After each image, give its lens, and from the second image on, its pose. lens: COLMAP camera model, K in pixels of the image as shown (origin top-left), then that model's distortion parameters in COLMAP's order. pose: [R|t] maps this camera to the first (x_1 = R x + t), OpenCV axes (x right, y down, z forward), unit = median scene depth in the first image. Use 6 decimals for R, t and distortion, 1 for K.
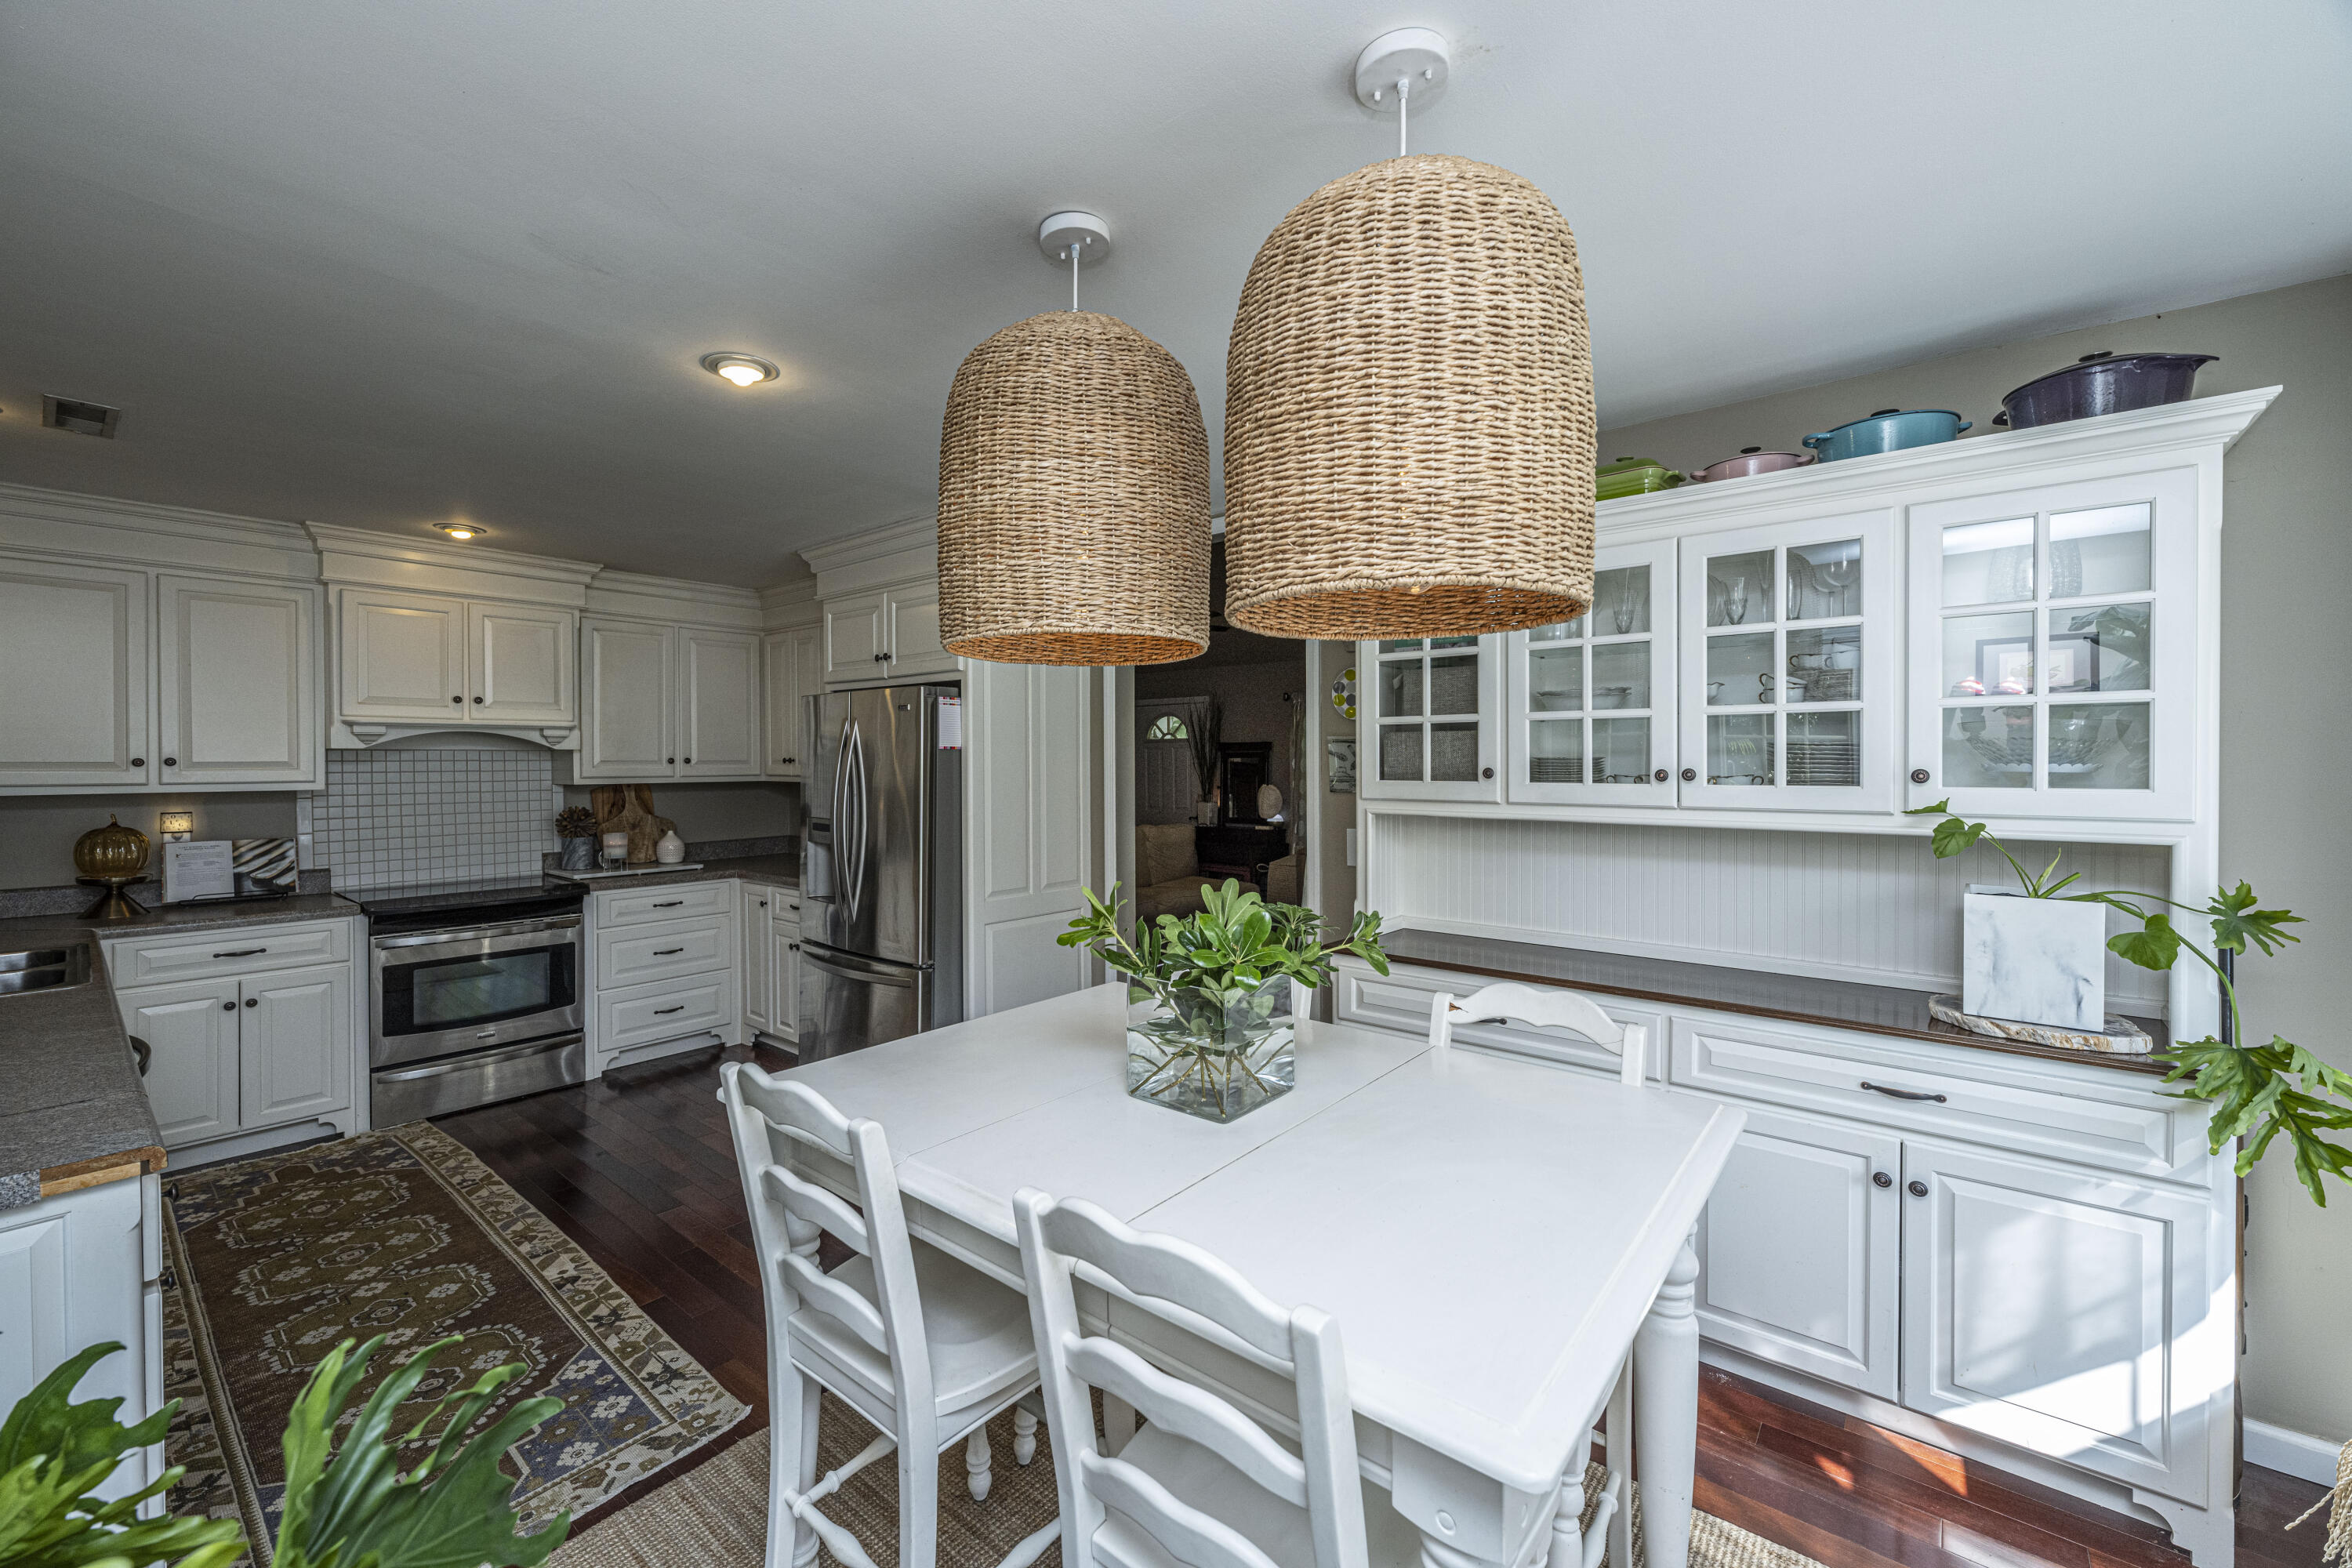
lens RADIAL K [[939.7, 0, 1153.3], [0, 939.7, 777.7], [0, 0, 1]] dist [0.000327, -0.000162]
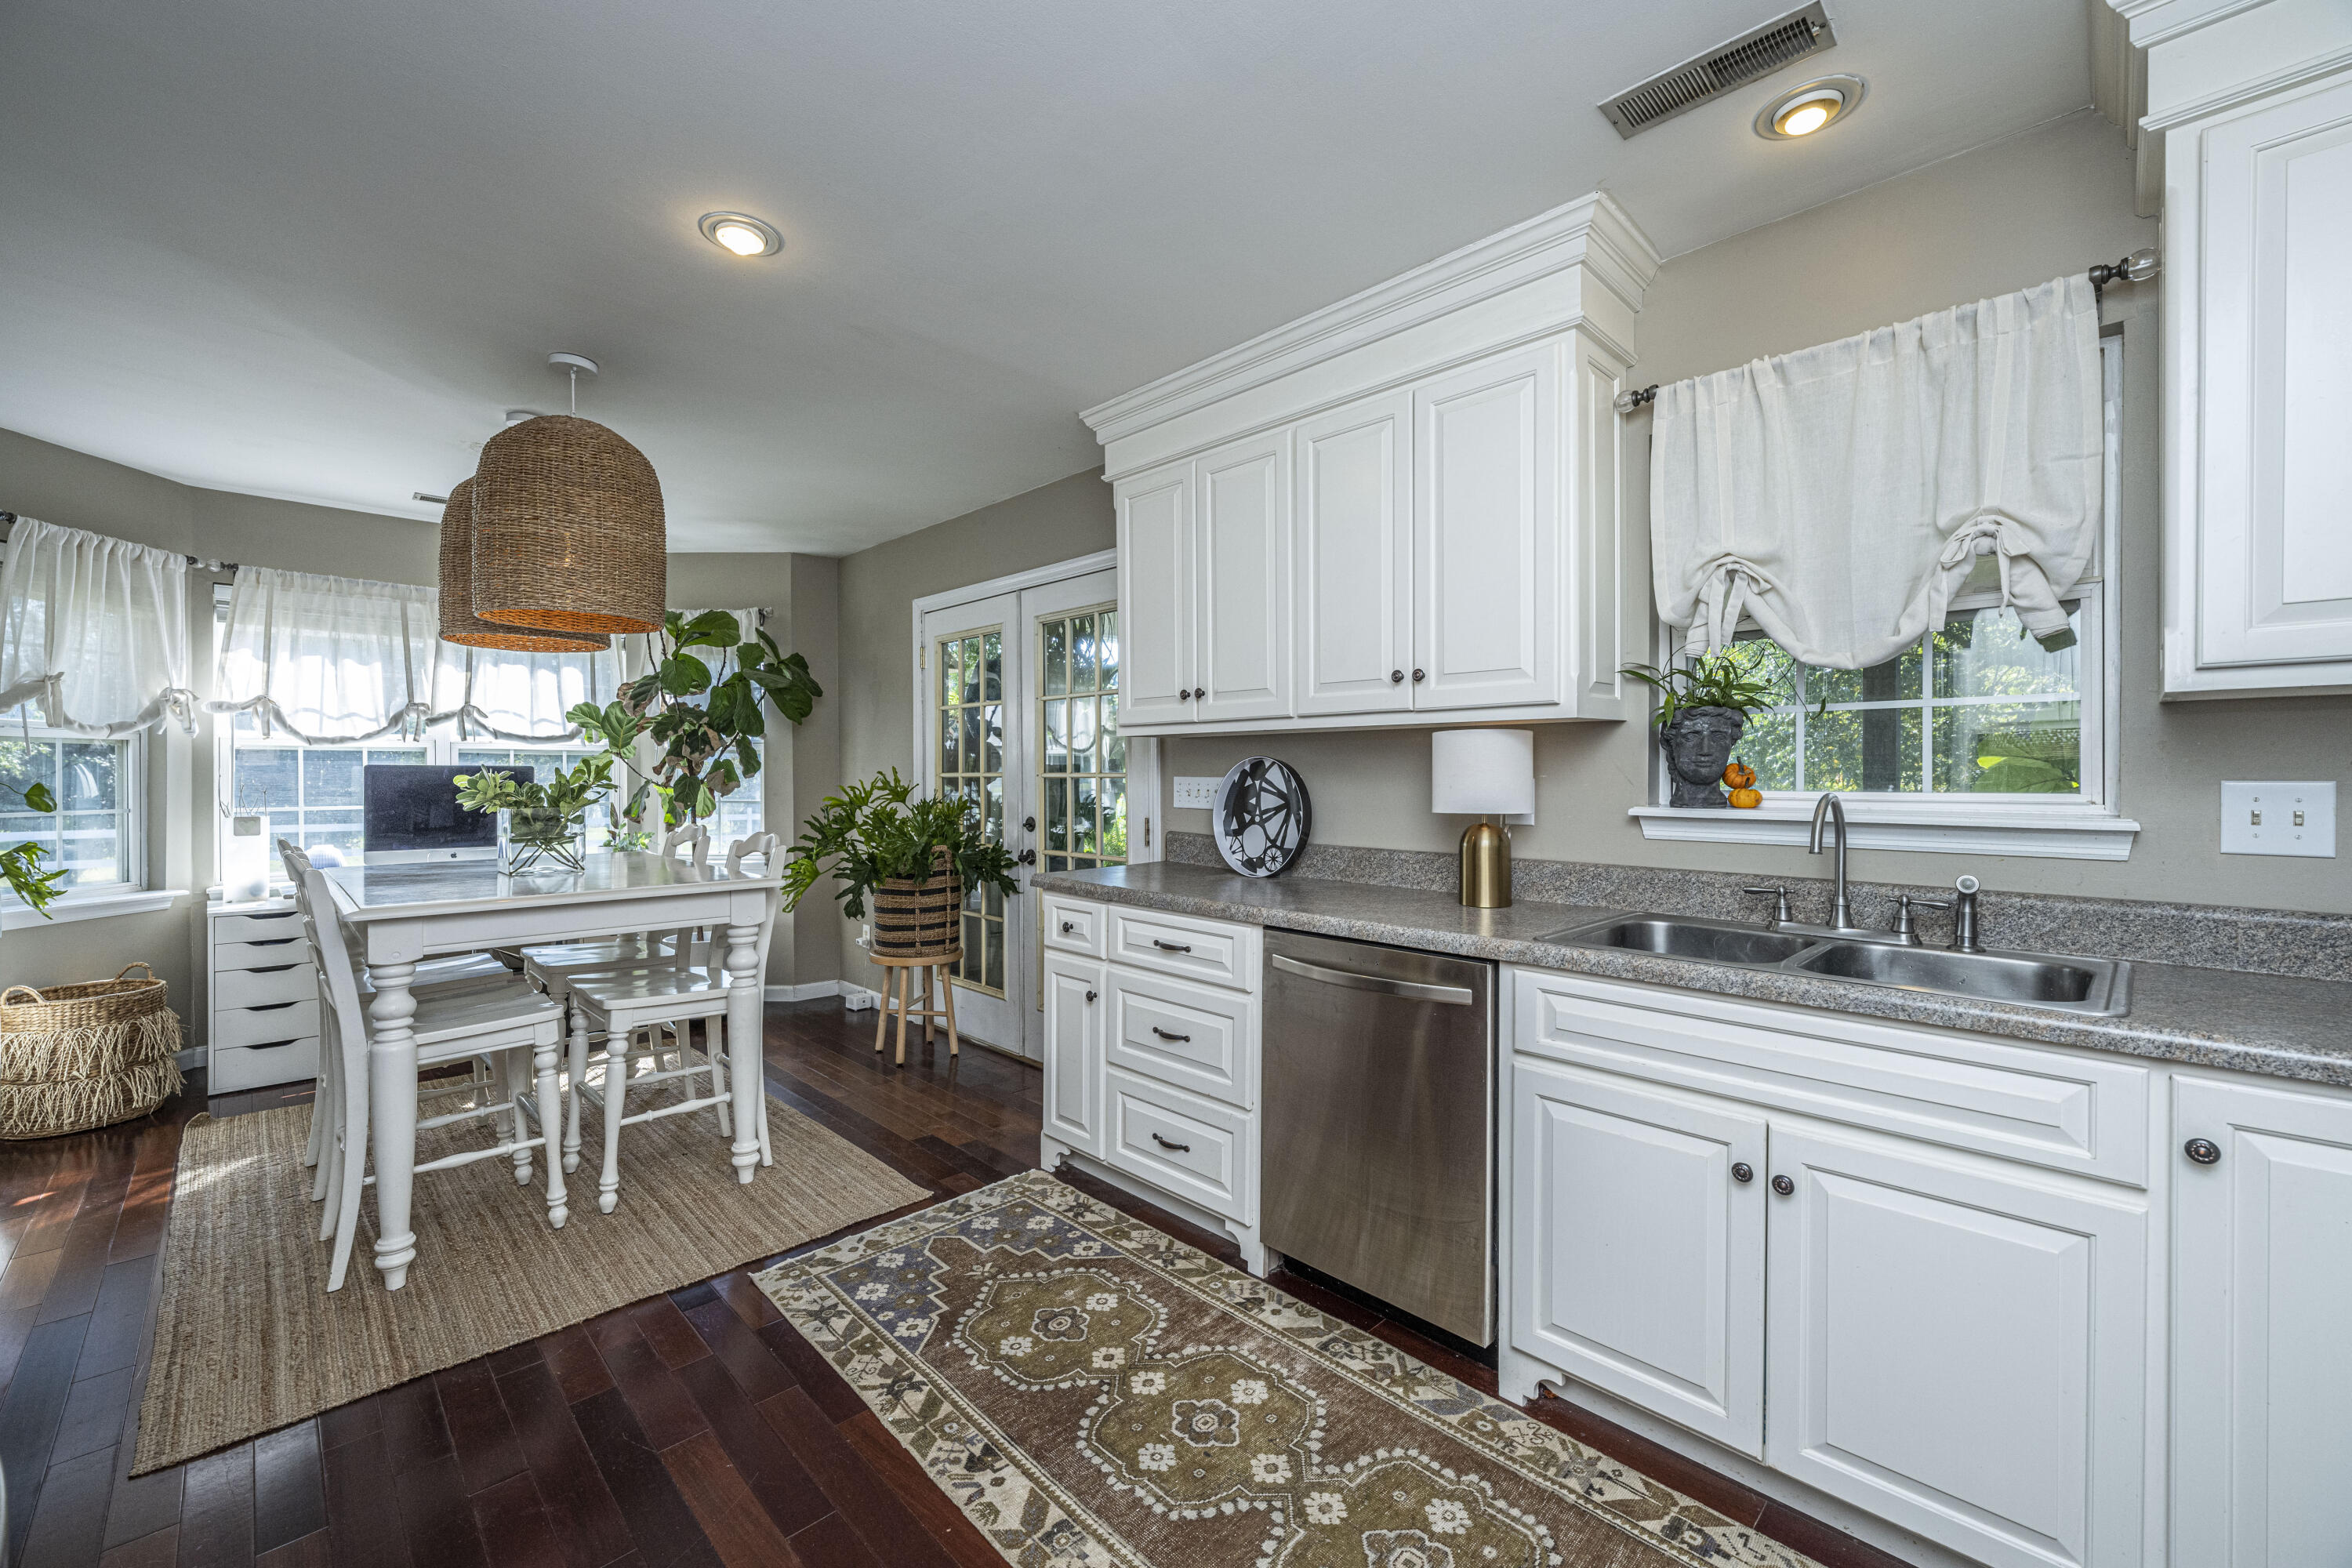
lens RADIAL K [[939.7, 0, 1132.2], [0, 939.7, 779.6], [0, 0, 1]] dist [0.000327, -0.000162]
pose [[-0.991827, 0.001540, 0.127584, -0.589763], [0.004334, 0.999757, 0.021627, 0.045353], [-0.127520, 0.022003, -0.991592, 1.176006]]
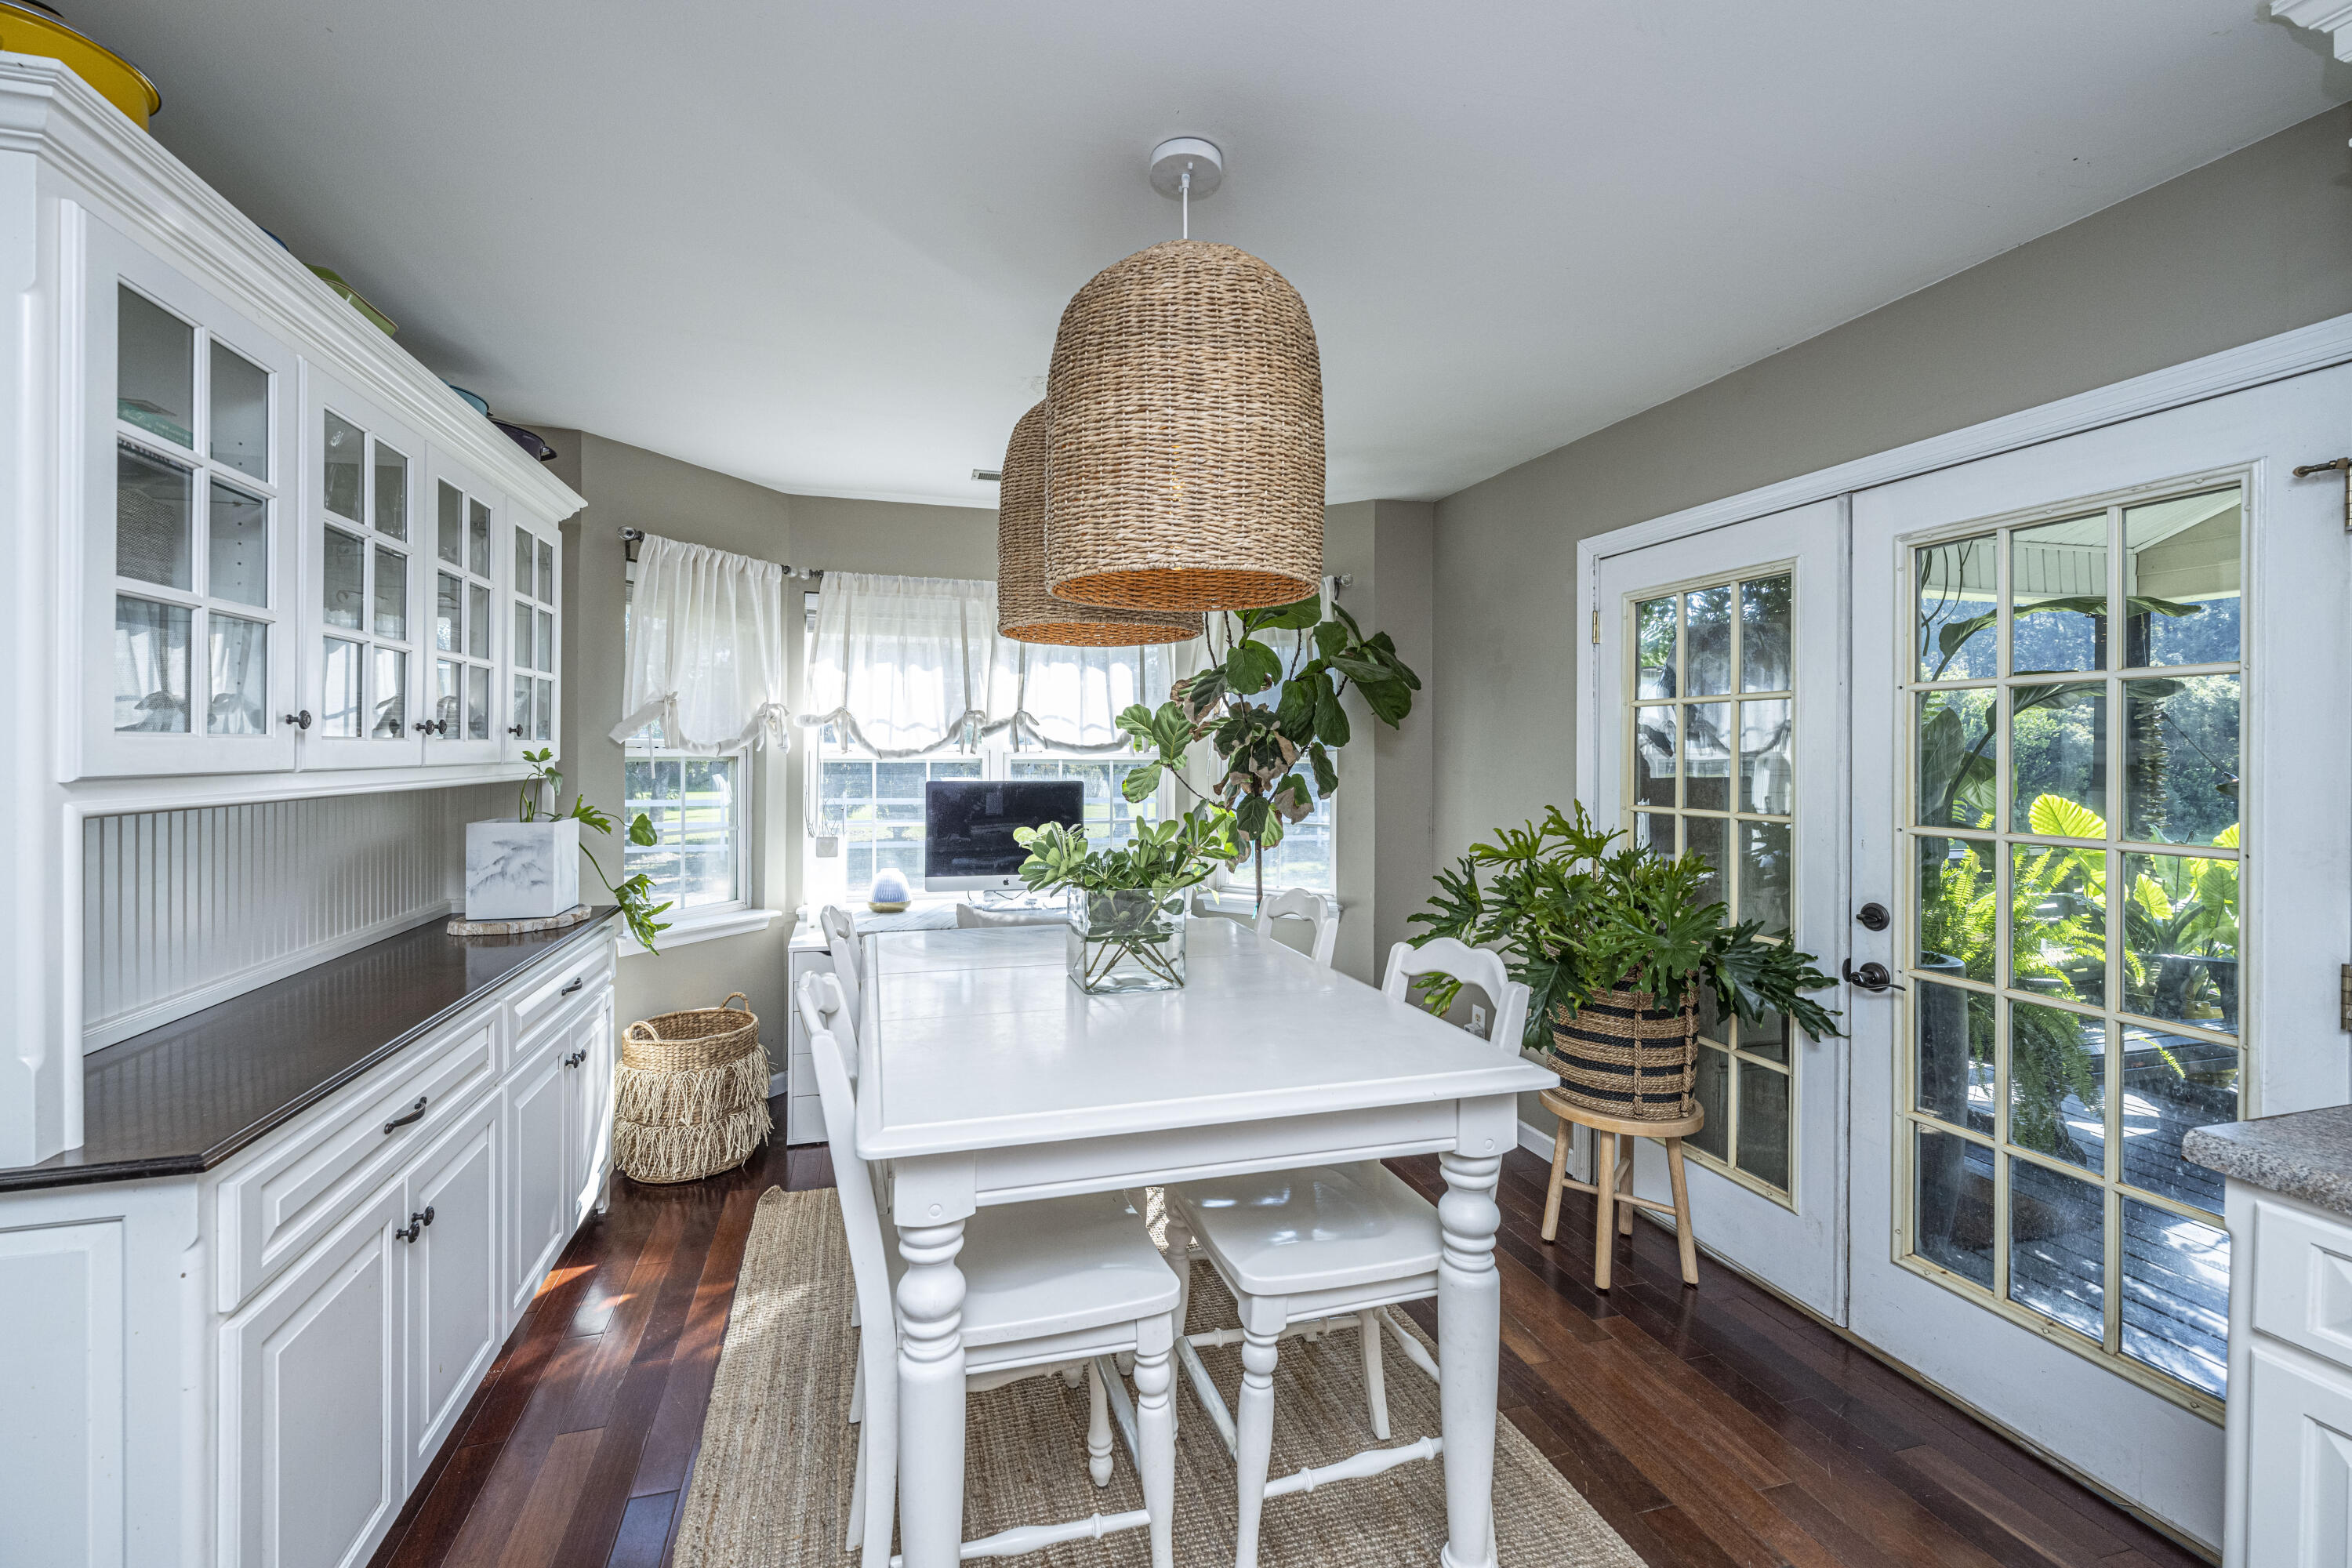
lens RADIAL K [[939.7, 0, 1136.9], [0, 939.7, 756.3], [0, 0, 1]] dist [0.000327, -0.000162]
pose [[-0.820475, -0.002702, 0.571676, -0.284525], [0.007556, 0.999850, 0.015570, 0.004643], [-0.571632, 0.017094, -0.820332, 0.862311]]
